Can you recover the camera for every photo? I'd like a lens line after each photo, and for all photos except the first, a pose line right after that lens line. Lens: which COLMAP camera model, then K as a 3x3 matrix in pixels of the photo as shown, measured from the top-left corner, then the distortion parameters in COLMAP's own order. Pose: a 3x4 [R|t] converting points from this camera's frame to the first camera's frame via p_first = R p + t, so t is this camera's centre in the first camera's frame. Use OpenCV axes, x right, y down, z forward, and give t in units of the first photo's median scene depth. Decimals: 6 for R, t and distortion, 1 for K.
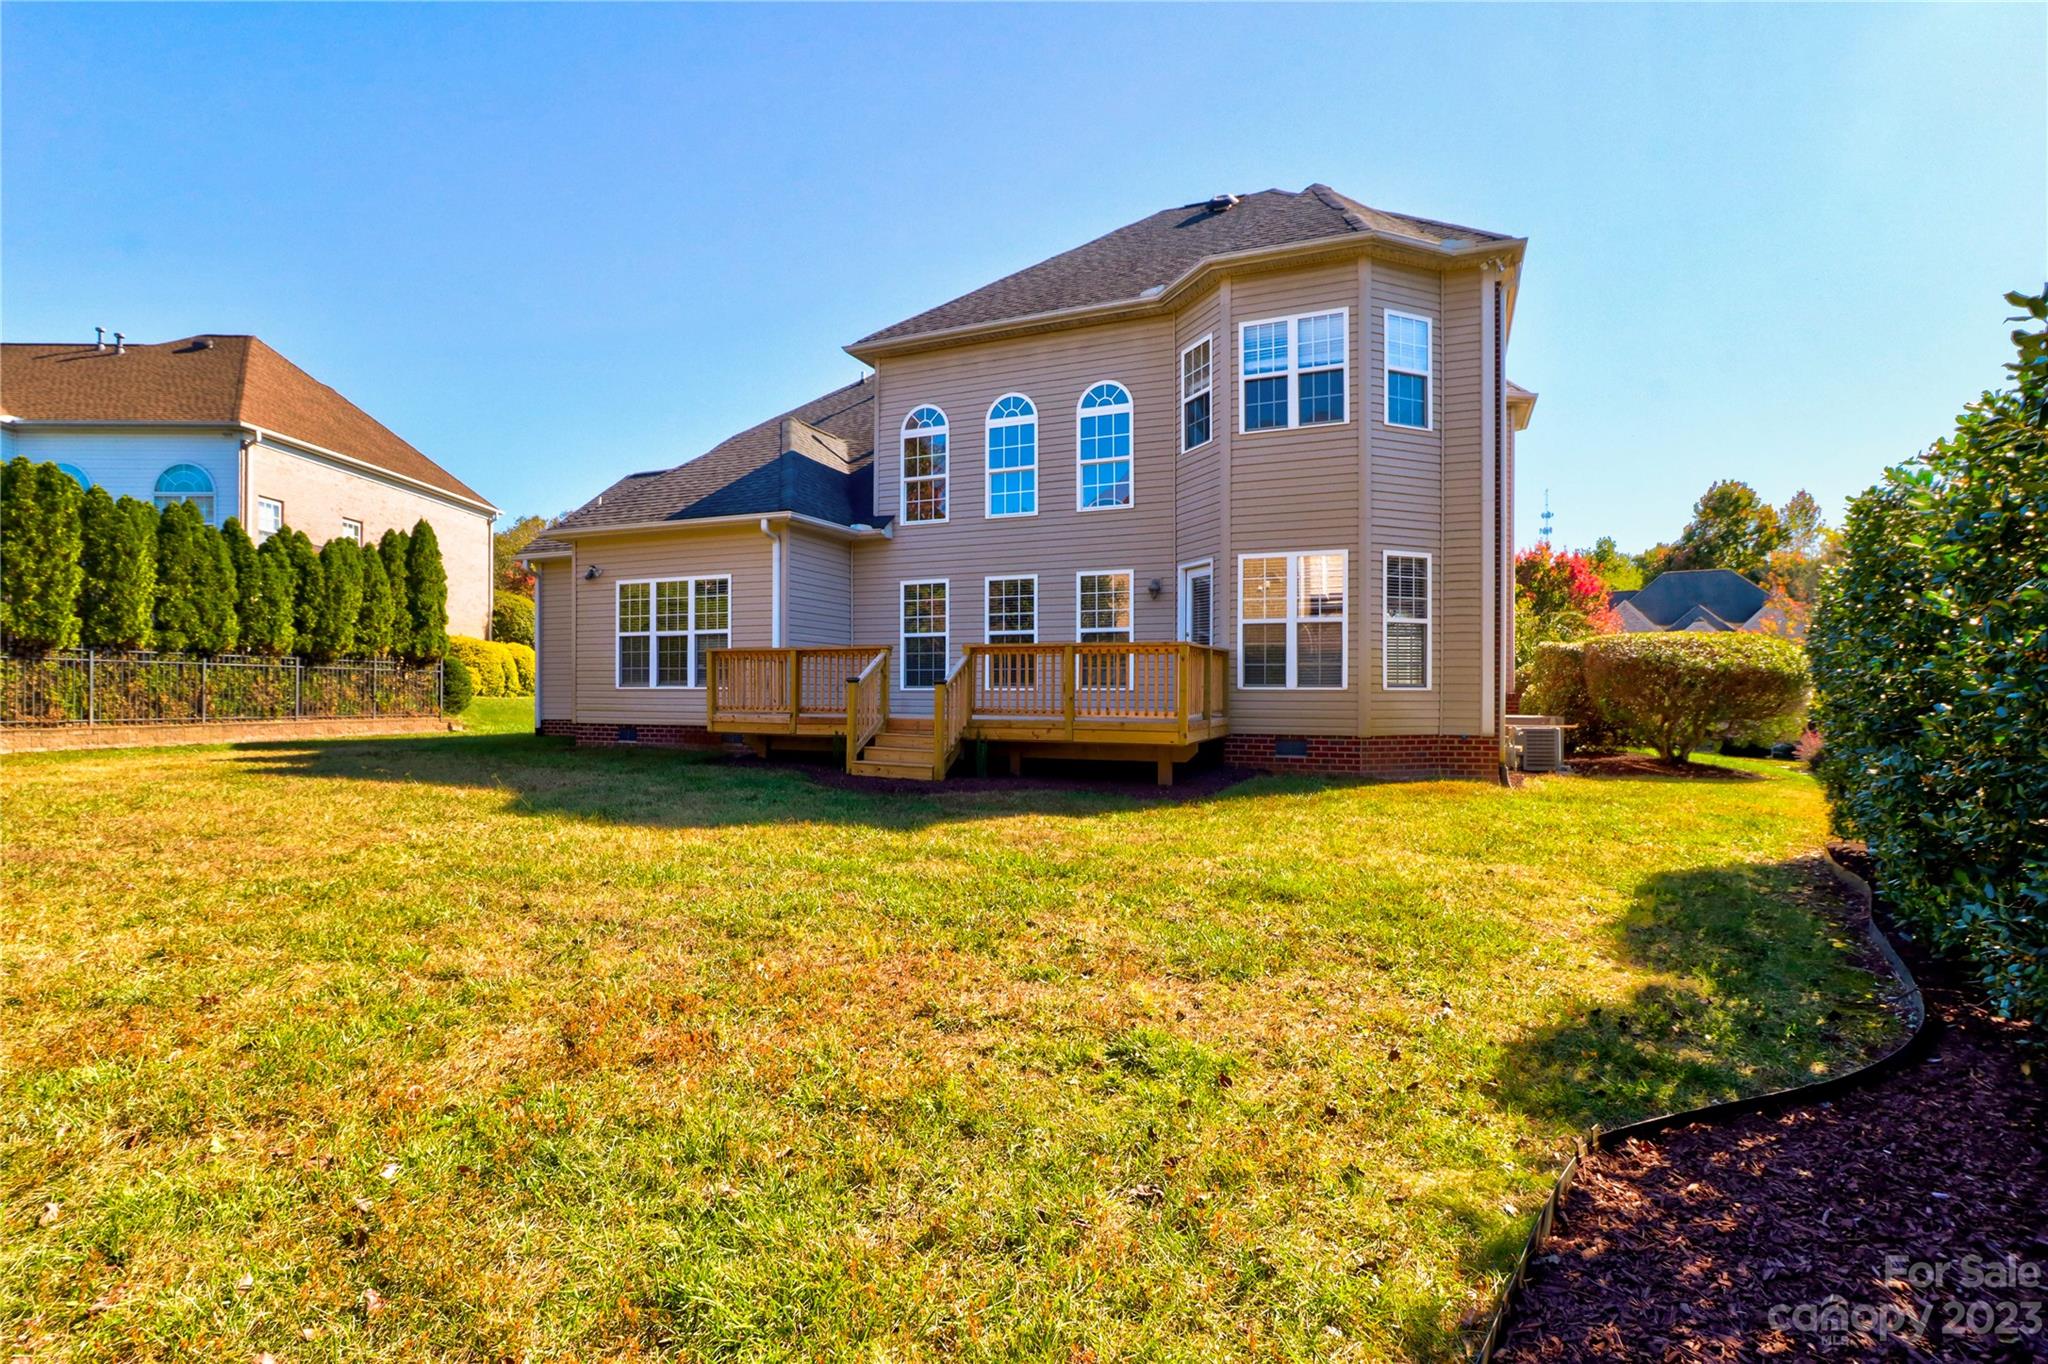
lens RADIAL K [[979.7, 0, 1024.4], [0, 979.7, 688.0], [0, 0, 1]] dist [-0.005187, -0.001098]
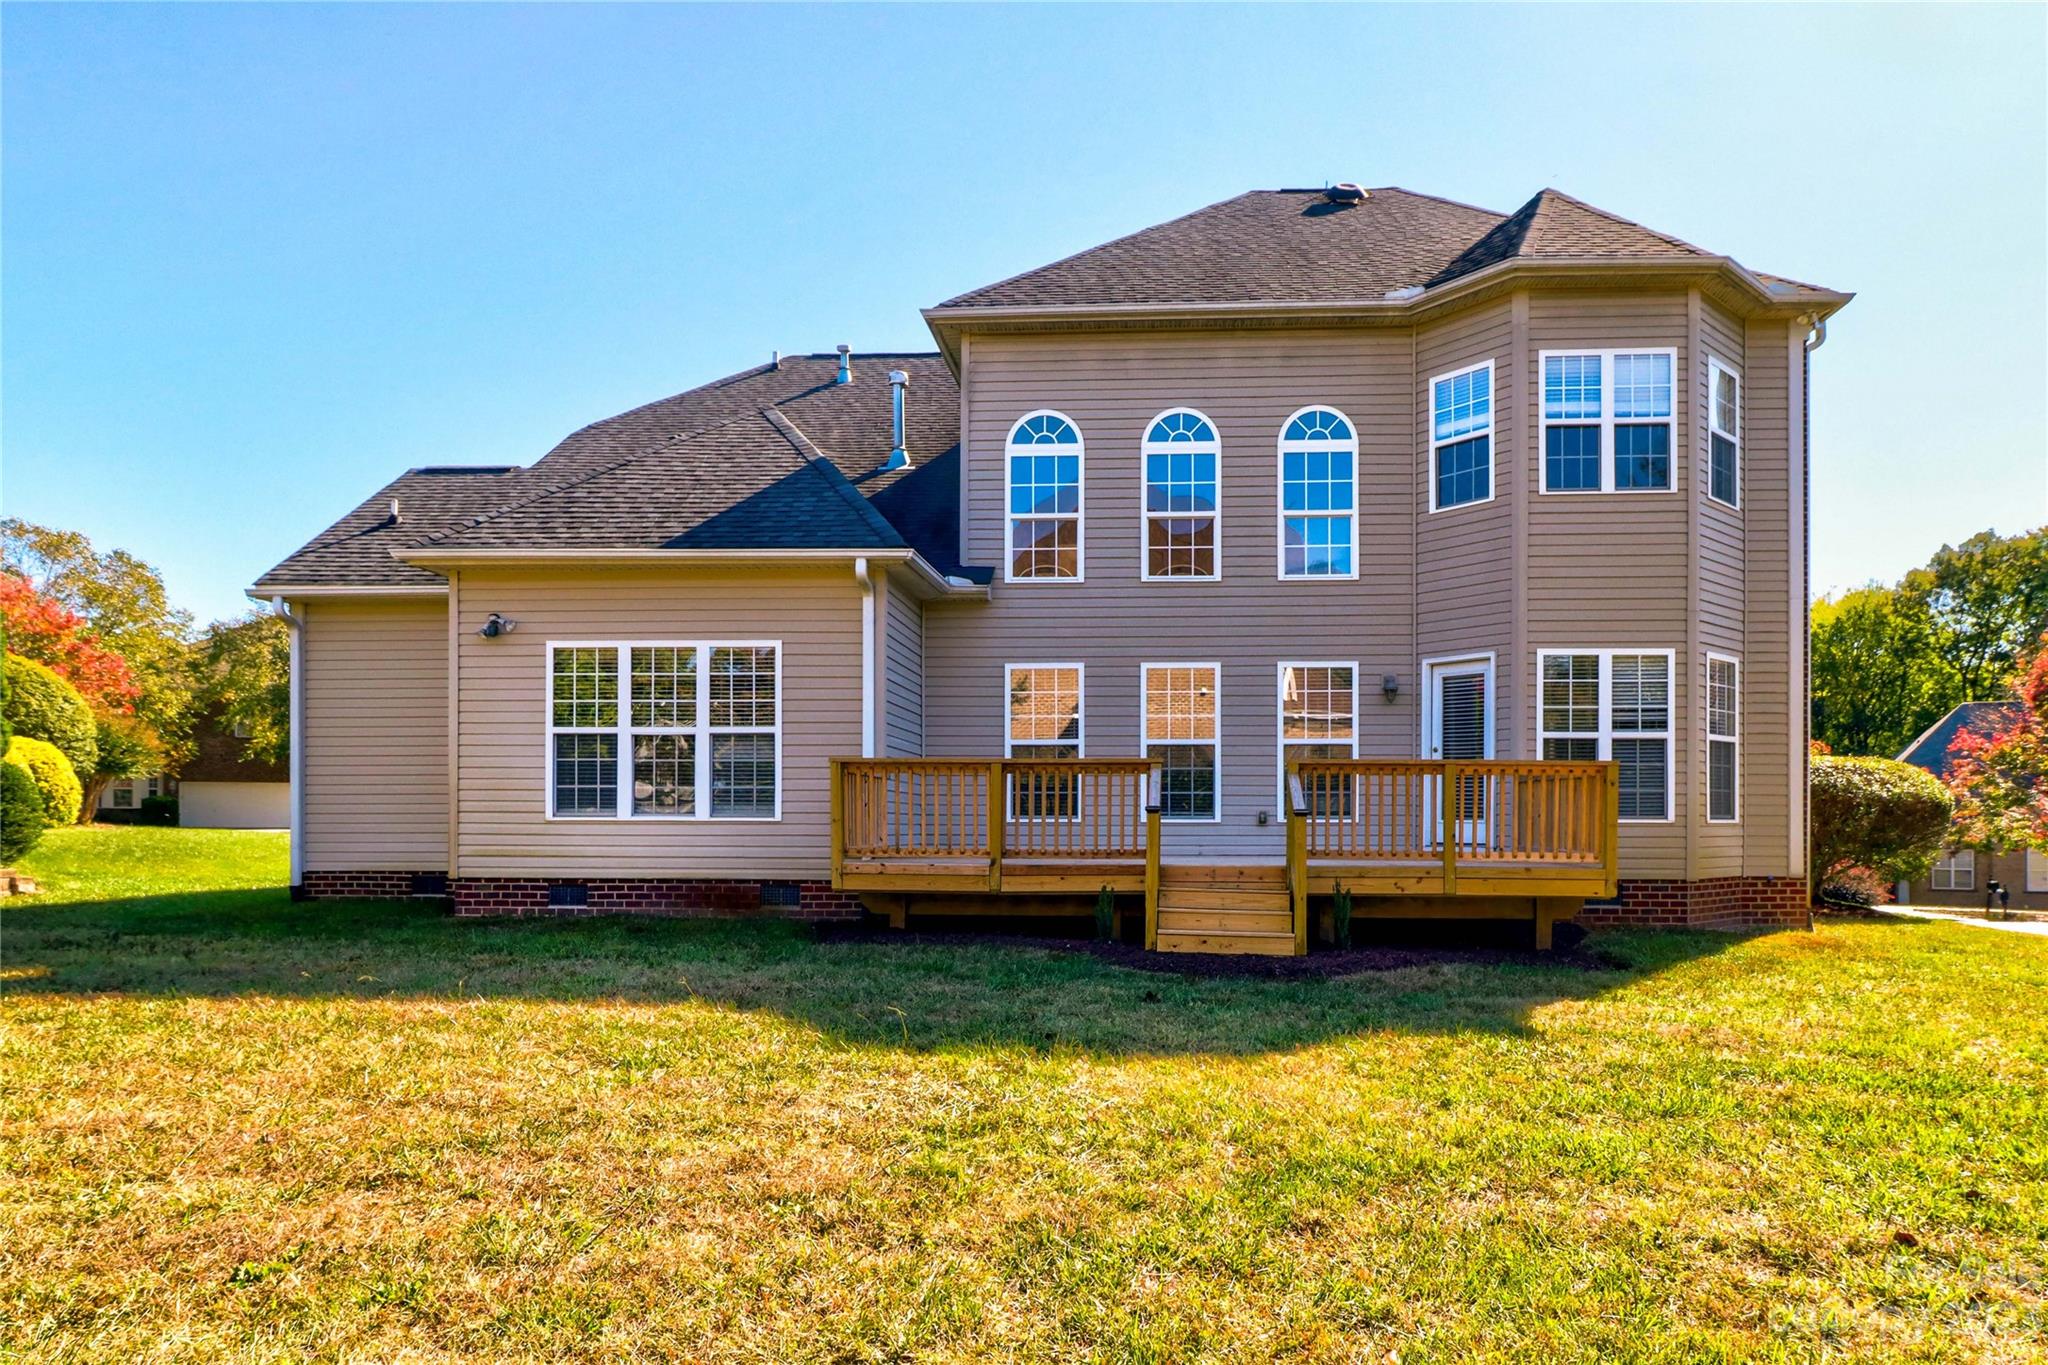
lens RADIAL K [[1218.6, 0, 1023.8], [0, 1218.6, 823.4], [0, 0, 1]] dist [0.009974, 0.001915]
pose [[0.934429, -0.000846, 0.356147, -0.464666], [-0.001595, 0.999977, 0.006560, -0.002861], [-0.356145, -0.006697, 0.934407, 0.215636]]
